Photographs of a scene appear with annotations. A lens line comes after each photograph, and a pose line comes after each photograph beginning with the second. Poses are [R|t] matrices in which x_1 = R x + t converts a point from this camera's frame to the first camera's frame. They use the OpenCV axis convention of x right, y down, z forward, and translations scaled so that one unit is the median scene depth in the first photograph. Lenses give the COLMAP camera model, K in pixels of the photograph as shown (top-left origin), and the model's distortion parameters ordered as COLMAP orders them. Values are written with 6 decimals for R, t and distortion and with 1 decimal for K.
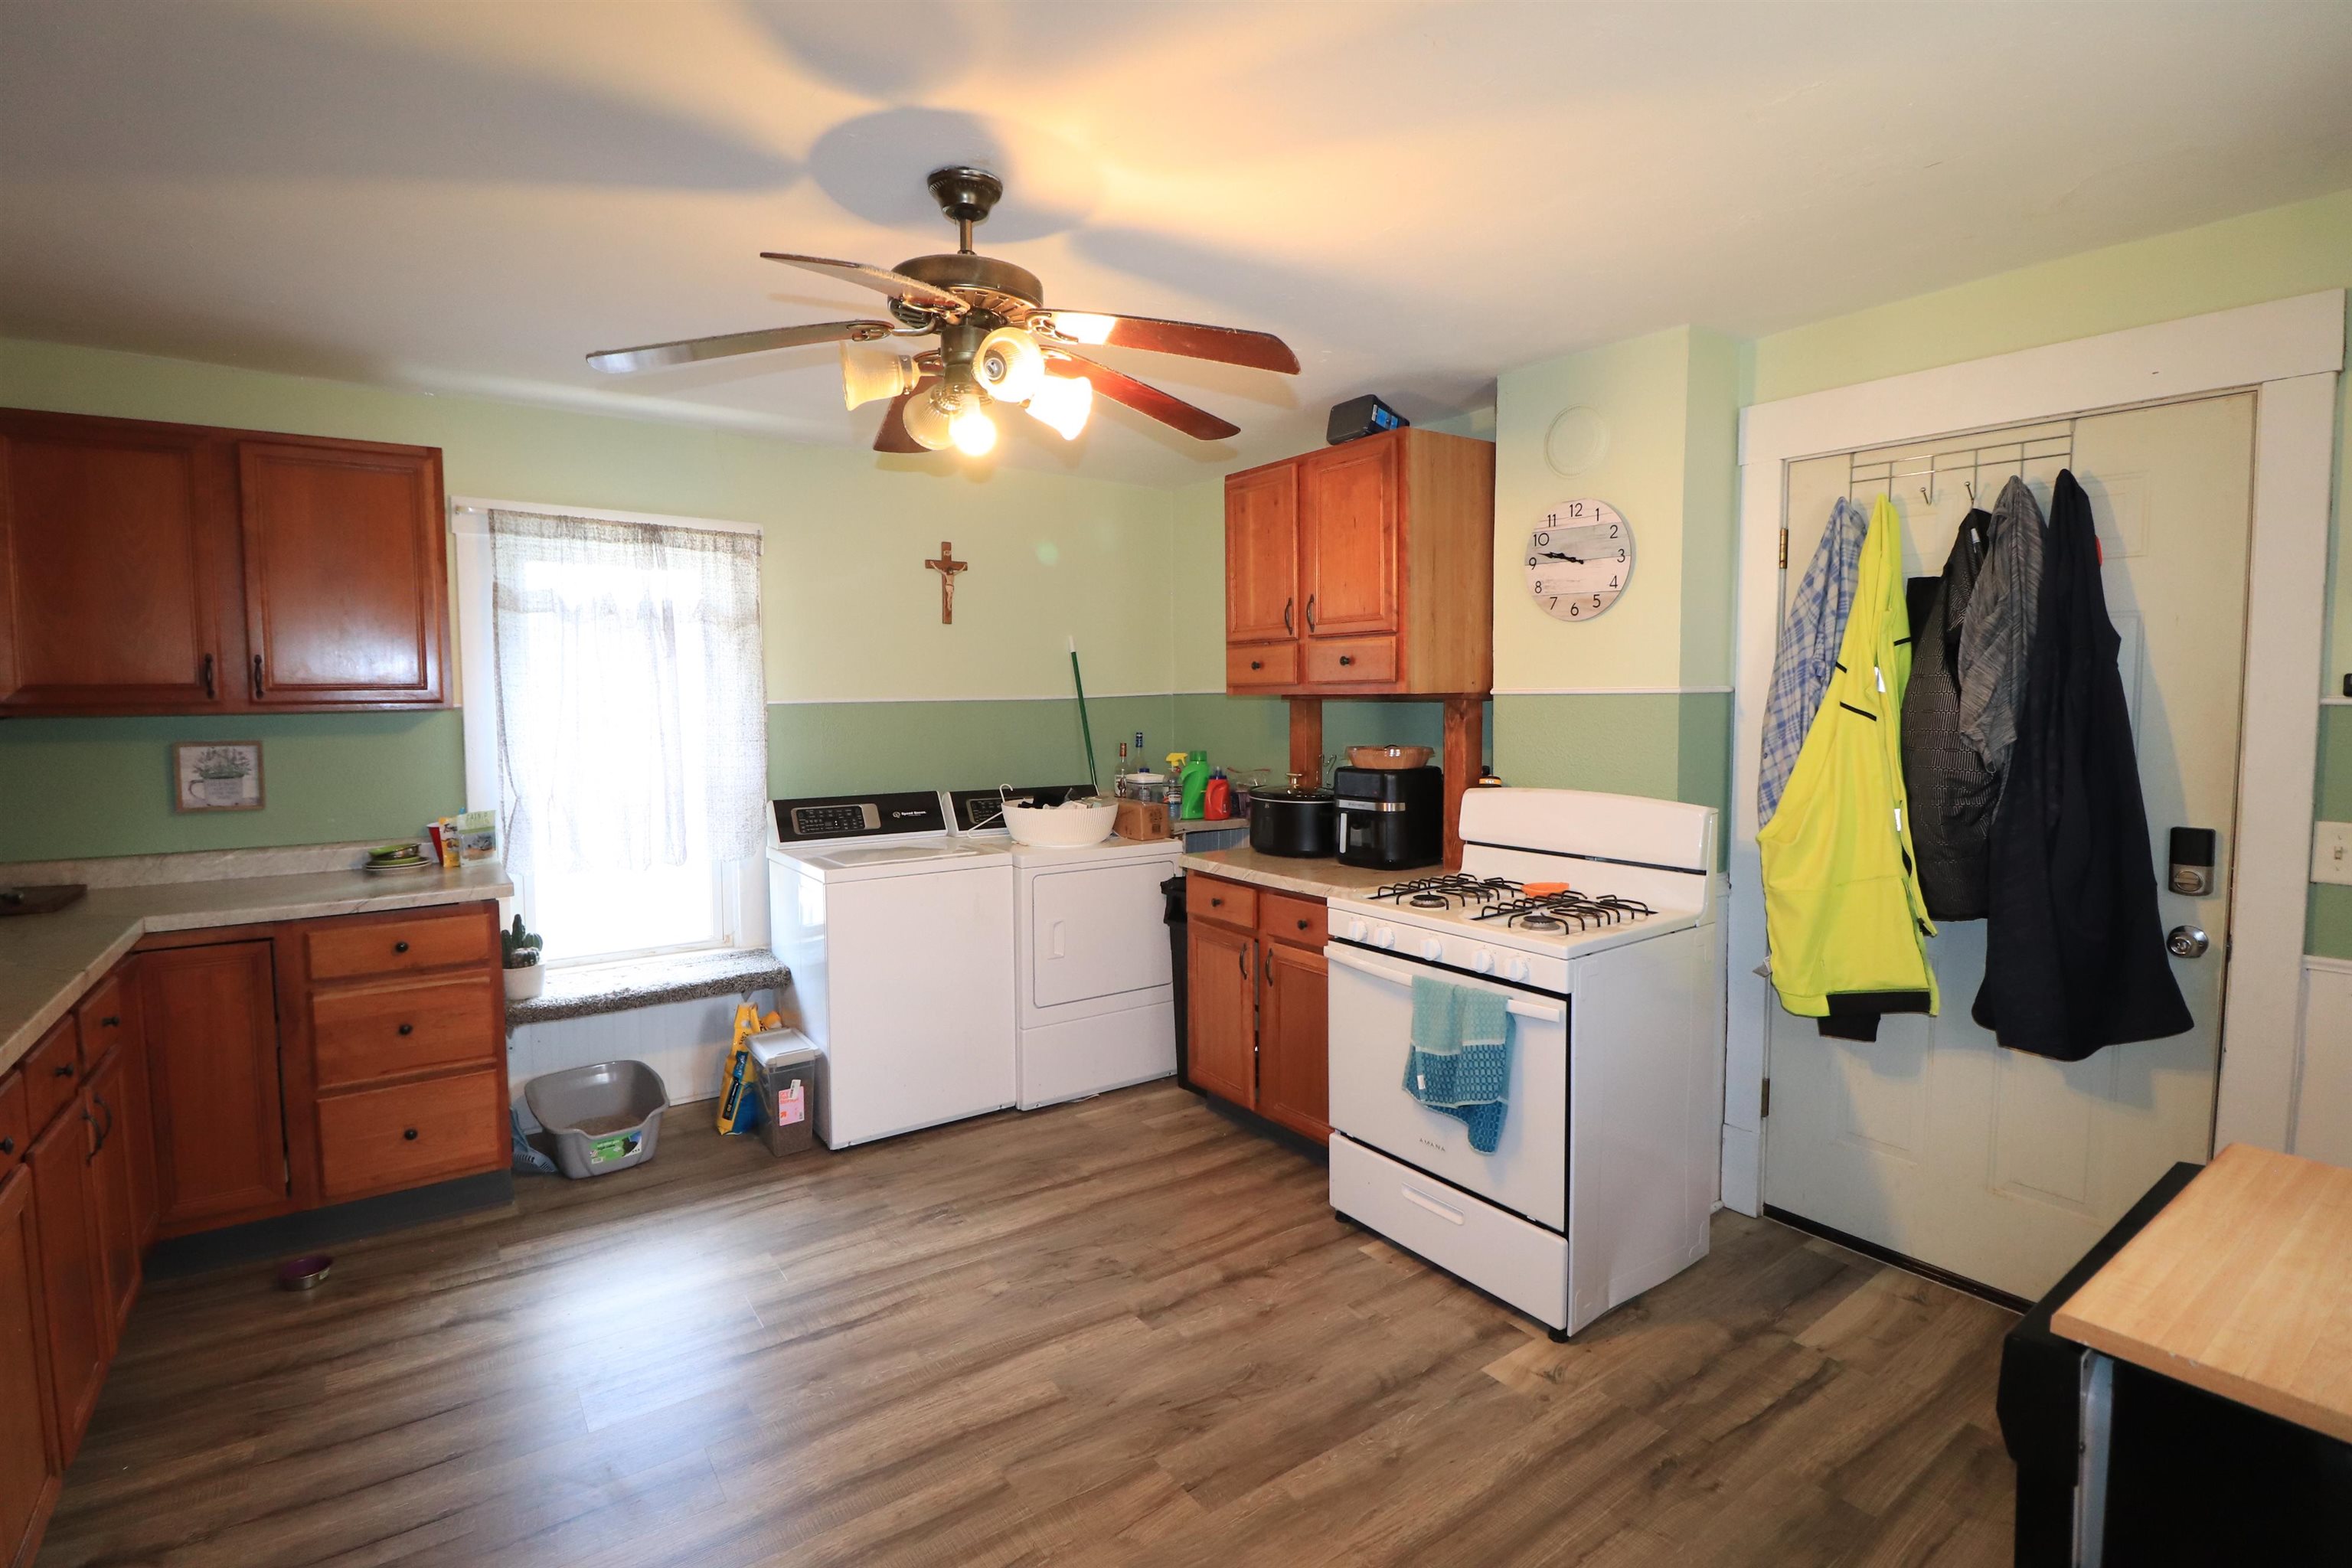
lens RADIAL K [[1093.9, 0, 1184.5], [0, 1093.9, 773.3], [0, 0, 1]] dist [-0.011498, -0.002574]
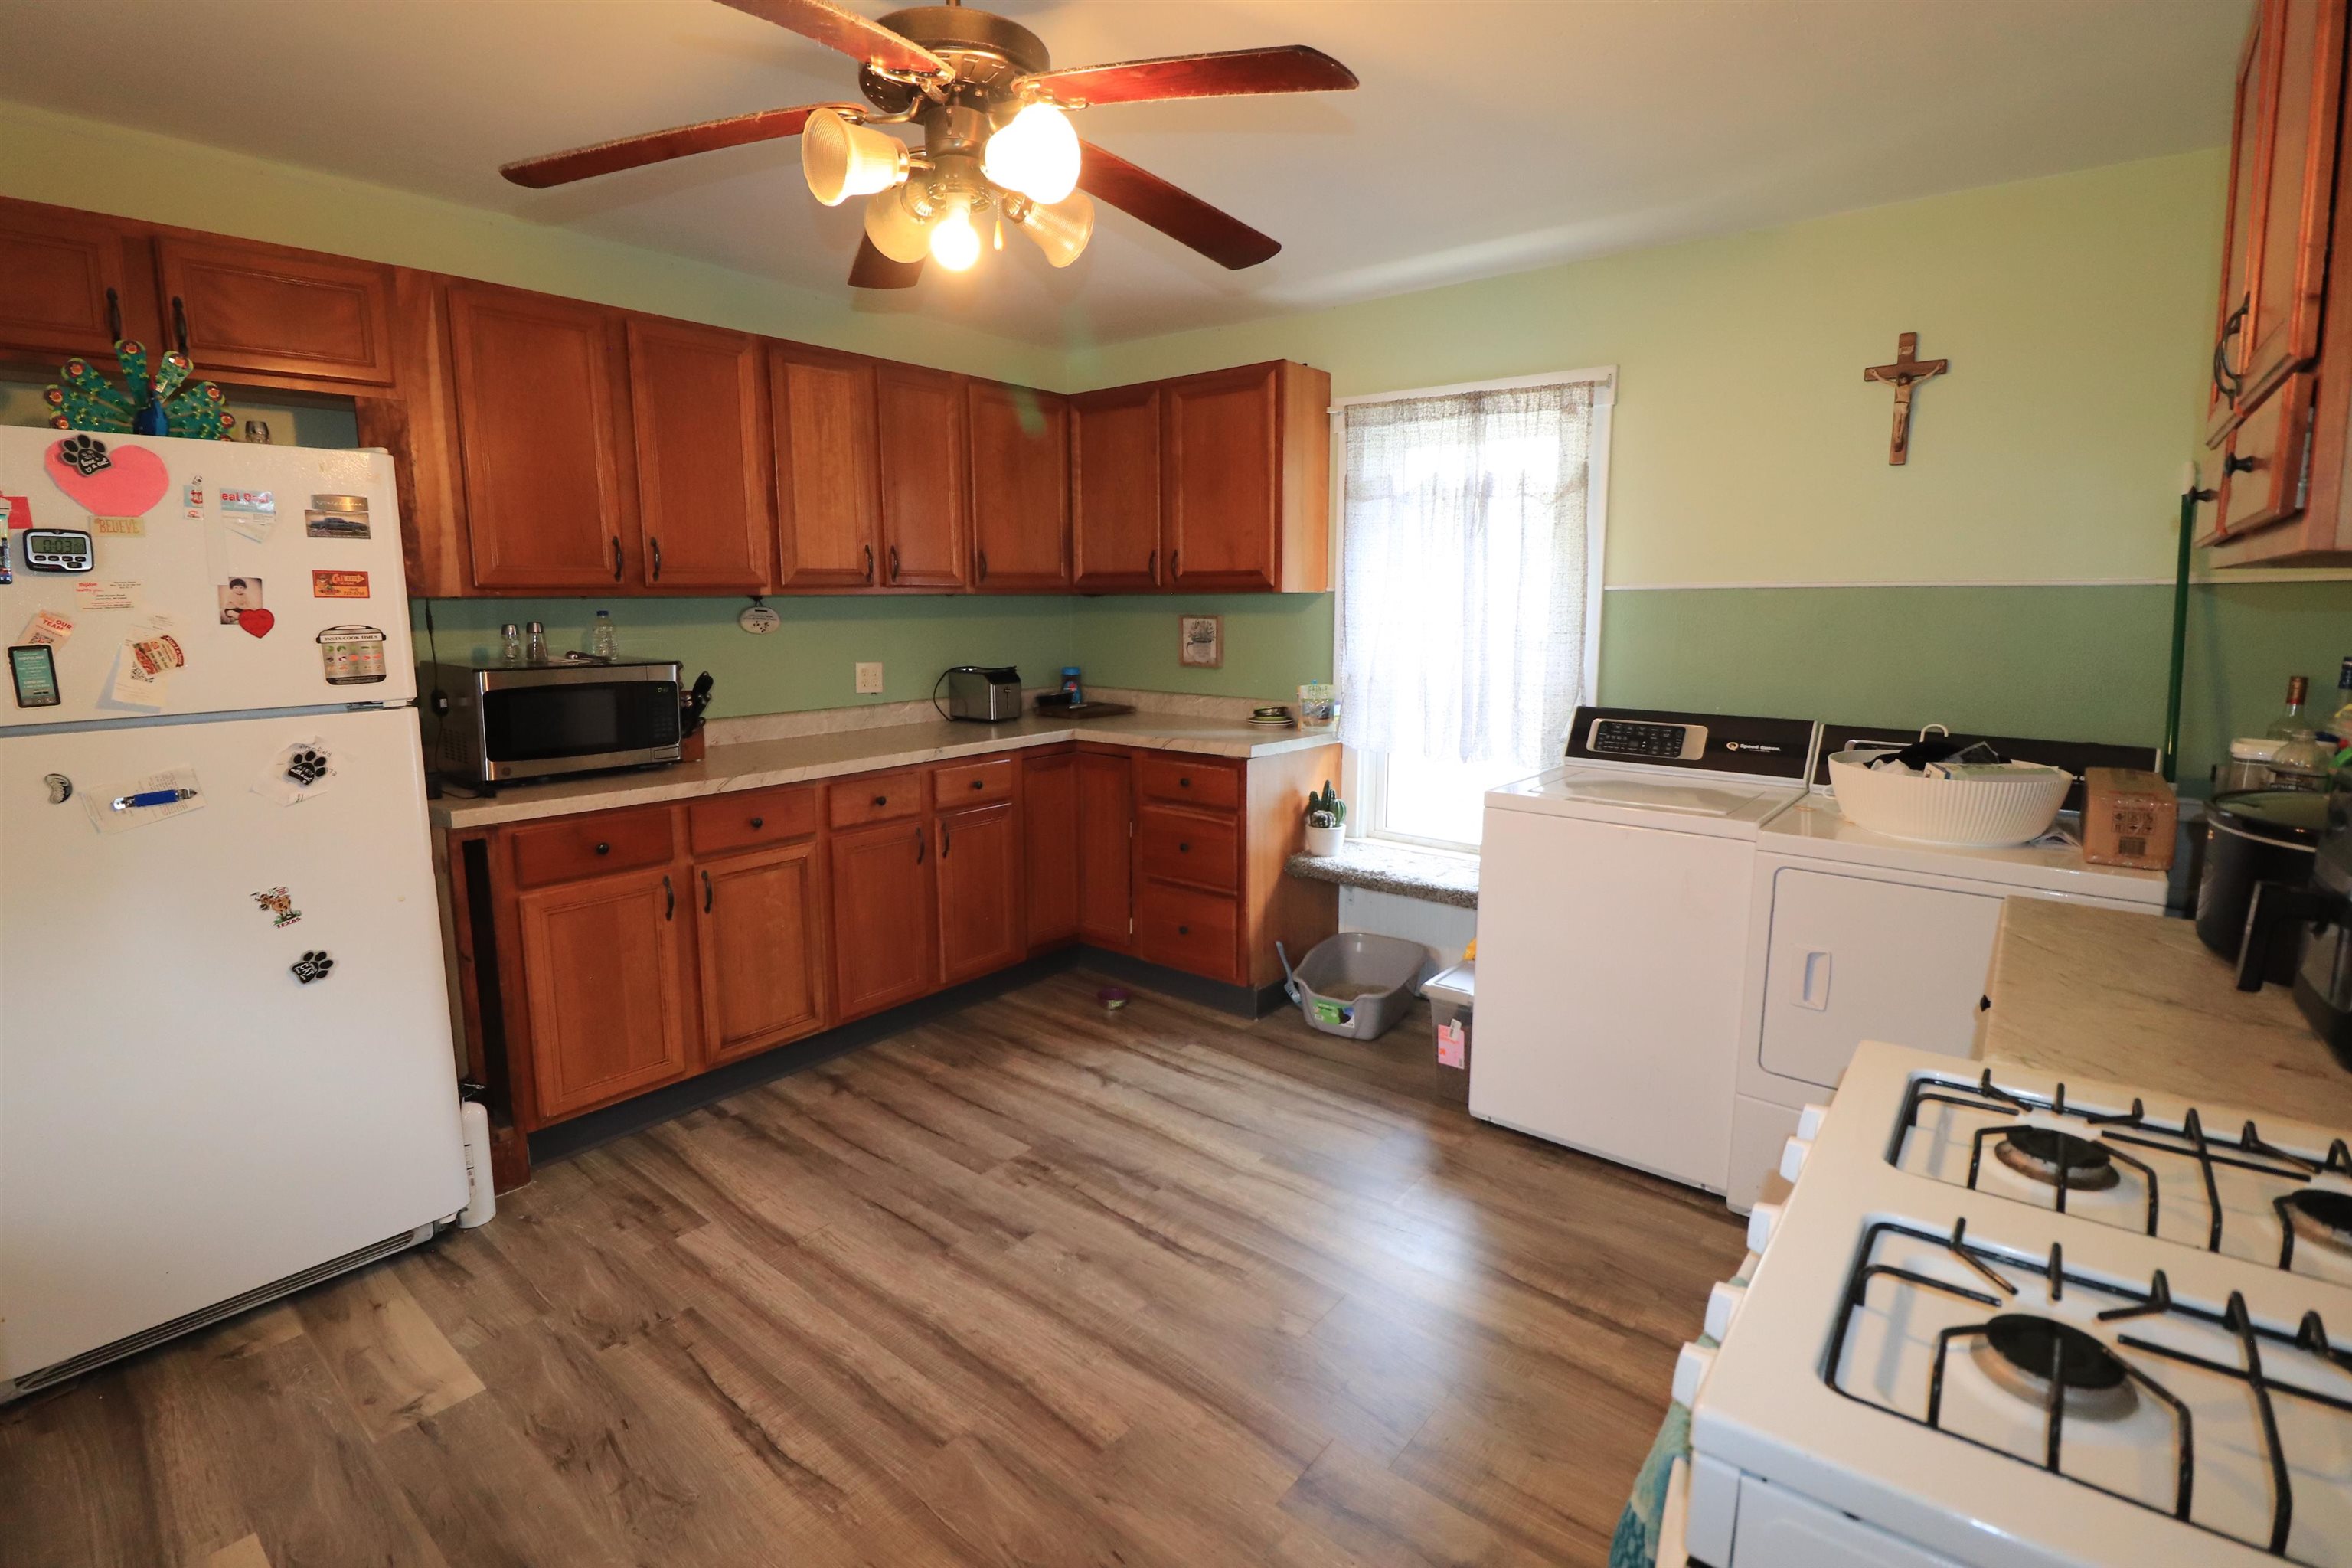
lens RADIAL K [[1093.9, 0, 1181.2], [0, 1093.9, 766.6], [0, 0, 1]] dist [-0.011498, -0.002574]
pose [[0.251923, 0.154271, -0.955372, 0.402214], [-0.068610, 0.987575, 0.141379, -0.030513], [0.965312, 0.029932, 0.259377, 0.560714]]
